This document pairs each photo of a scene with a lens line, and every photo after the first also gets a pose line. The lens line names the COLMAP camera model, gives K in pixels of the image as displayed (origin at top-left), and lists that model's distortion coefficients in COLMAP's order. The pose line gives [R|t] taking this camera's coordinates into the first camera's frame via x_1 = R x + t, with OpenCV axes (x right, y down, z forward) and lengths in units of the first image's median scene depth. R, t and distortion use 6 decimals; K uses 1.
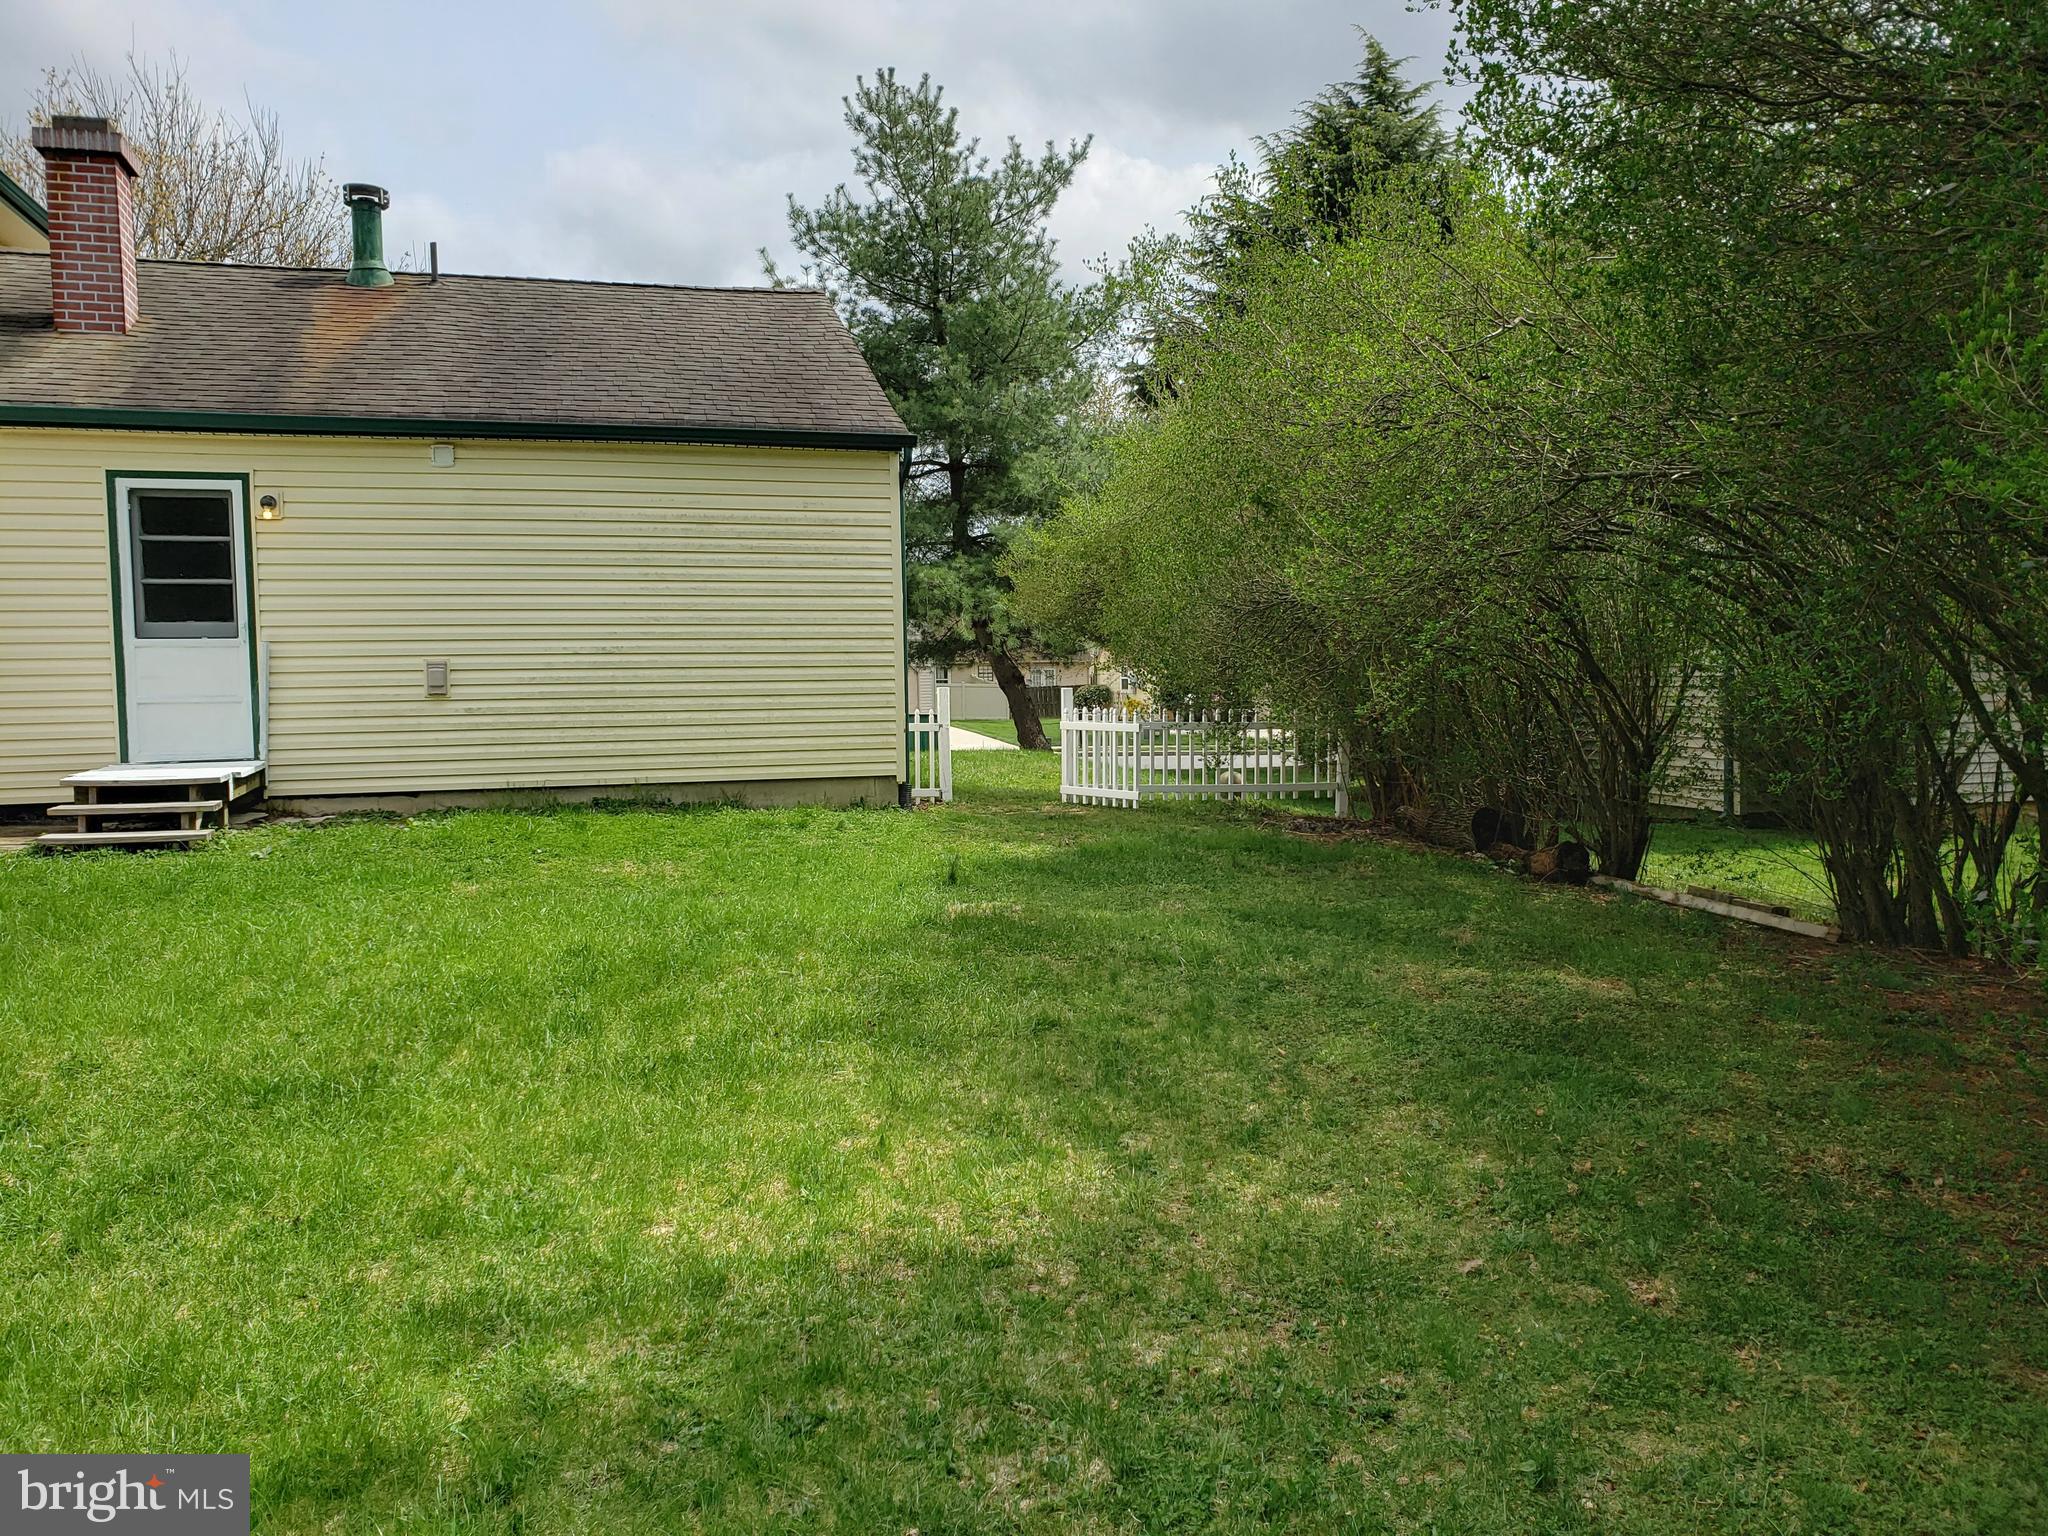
lens RADIAL K [[1631.8, 0, 1027.1], [0, 1631.8, 784.2], [0, 0, 1]] dist [0.010258, 0.027481]
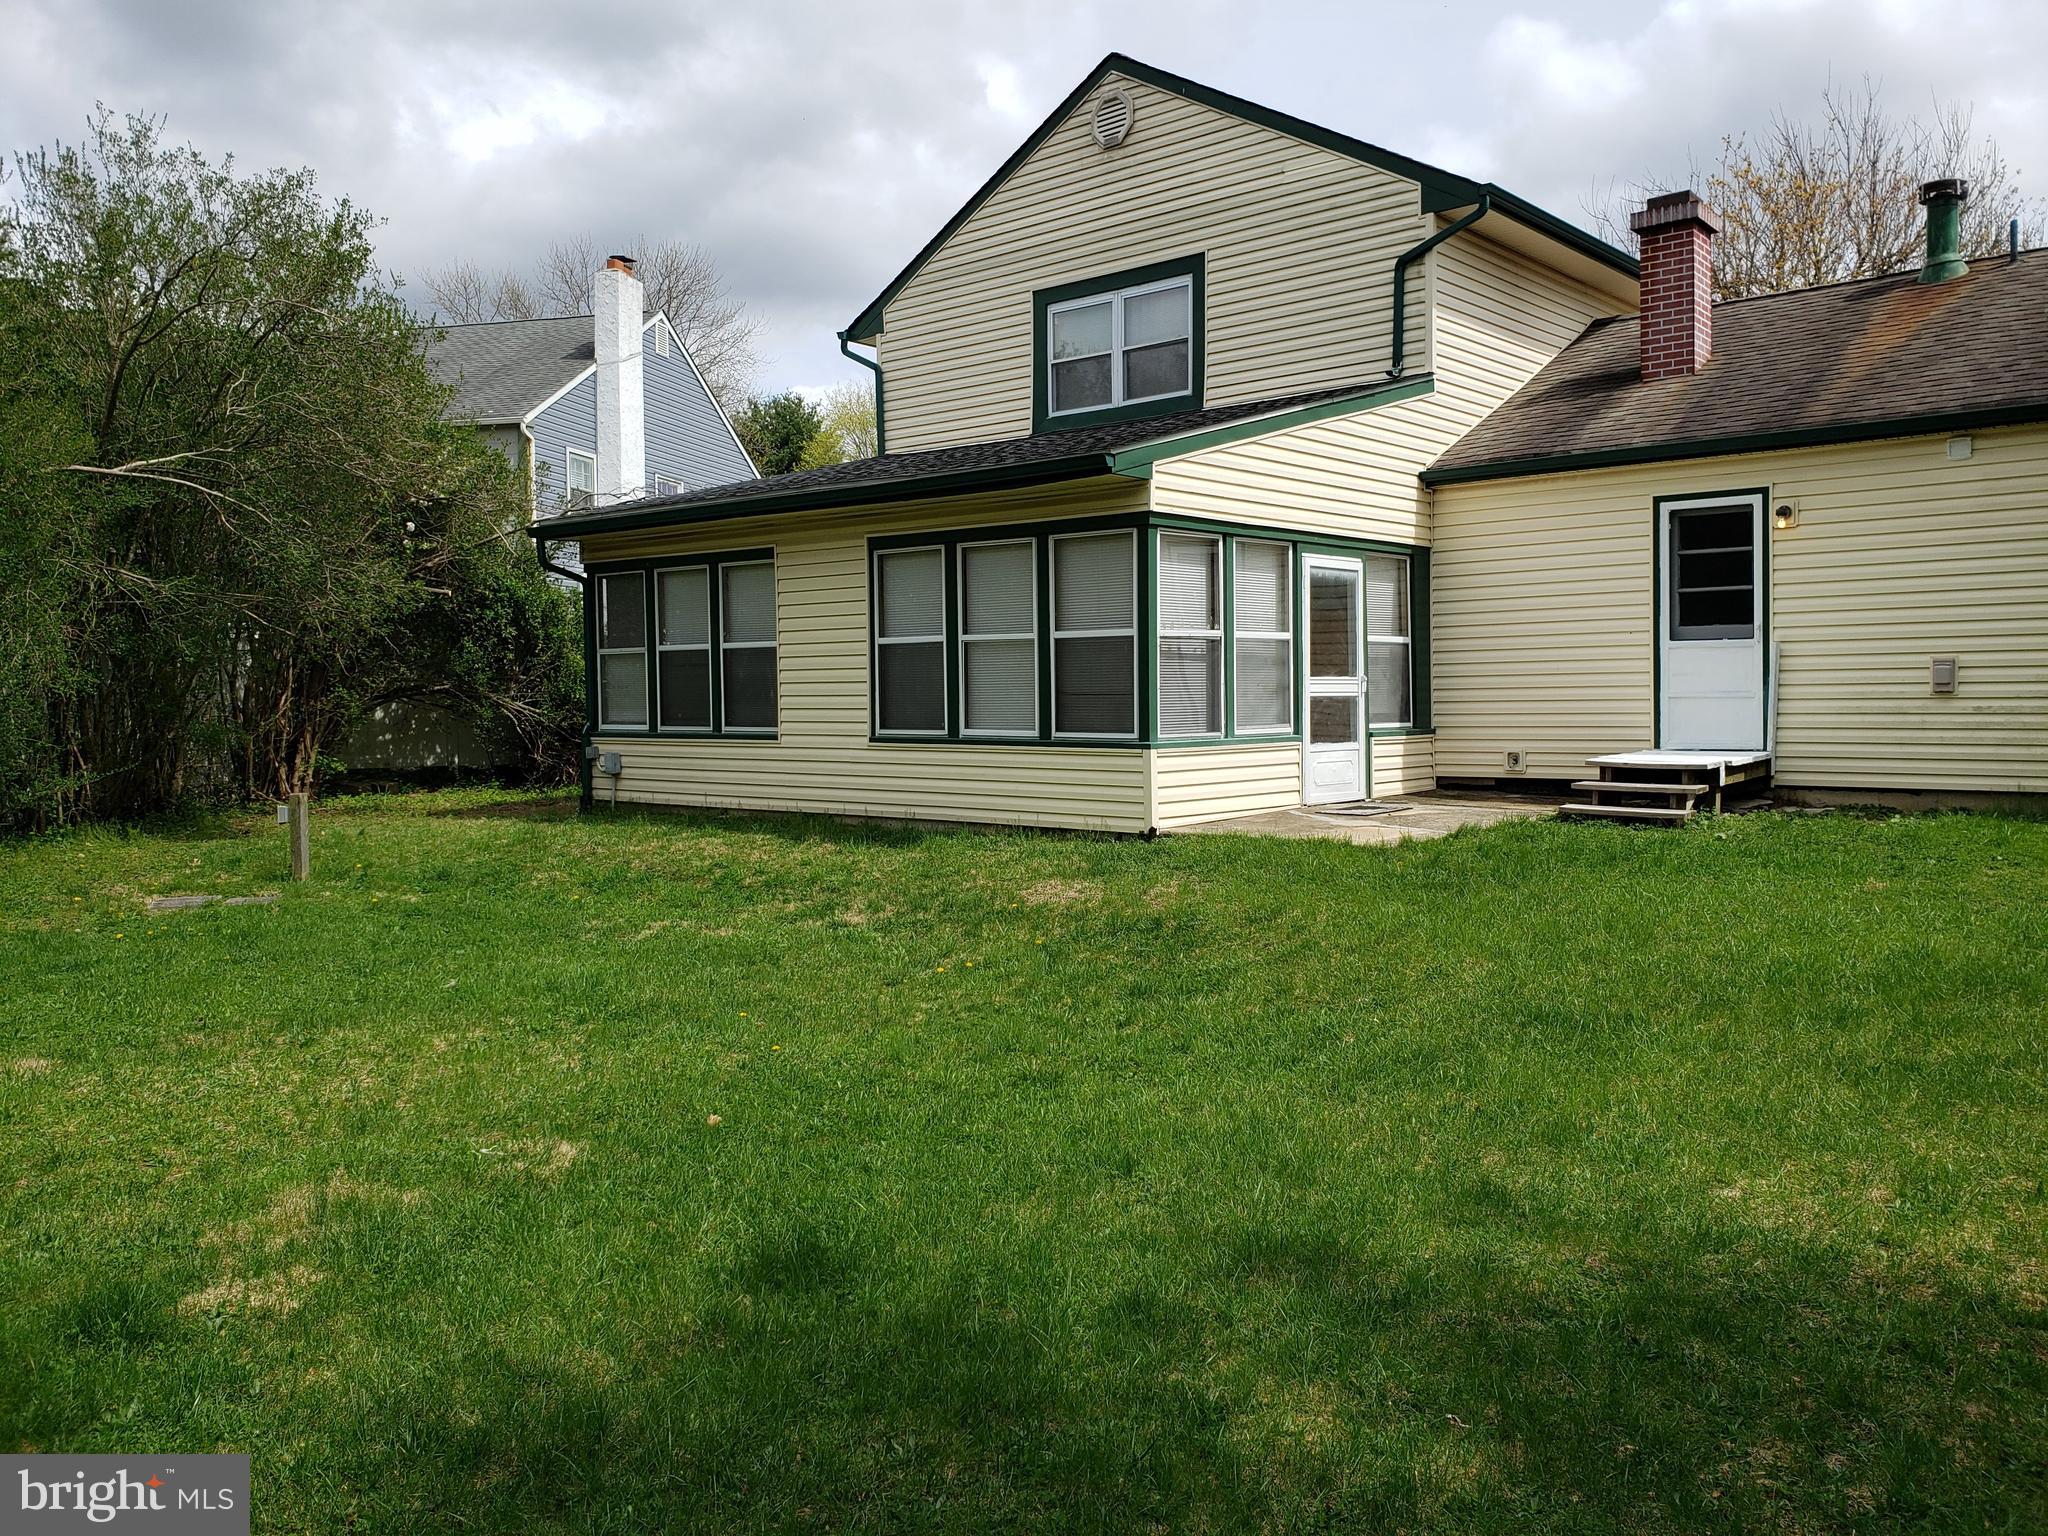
lens RADIAL K [[1631.8, 0, 1046.0], [0, 1631.8, 758.3], [0, 0, 1]] dist [0.010258, 0.027481]
pose [[0.549535, 0.044300, -0.834295, 0.172349], [-0.054766, 0.998356, 0.016939, -0.002382], [0.833674, 0.036383, 0.551057, 0.009701]]
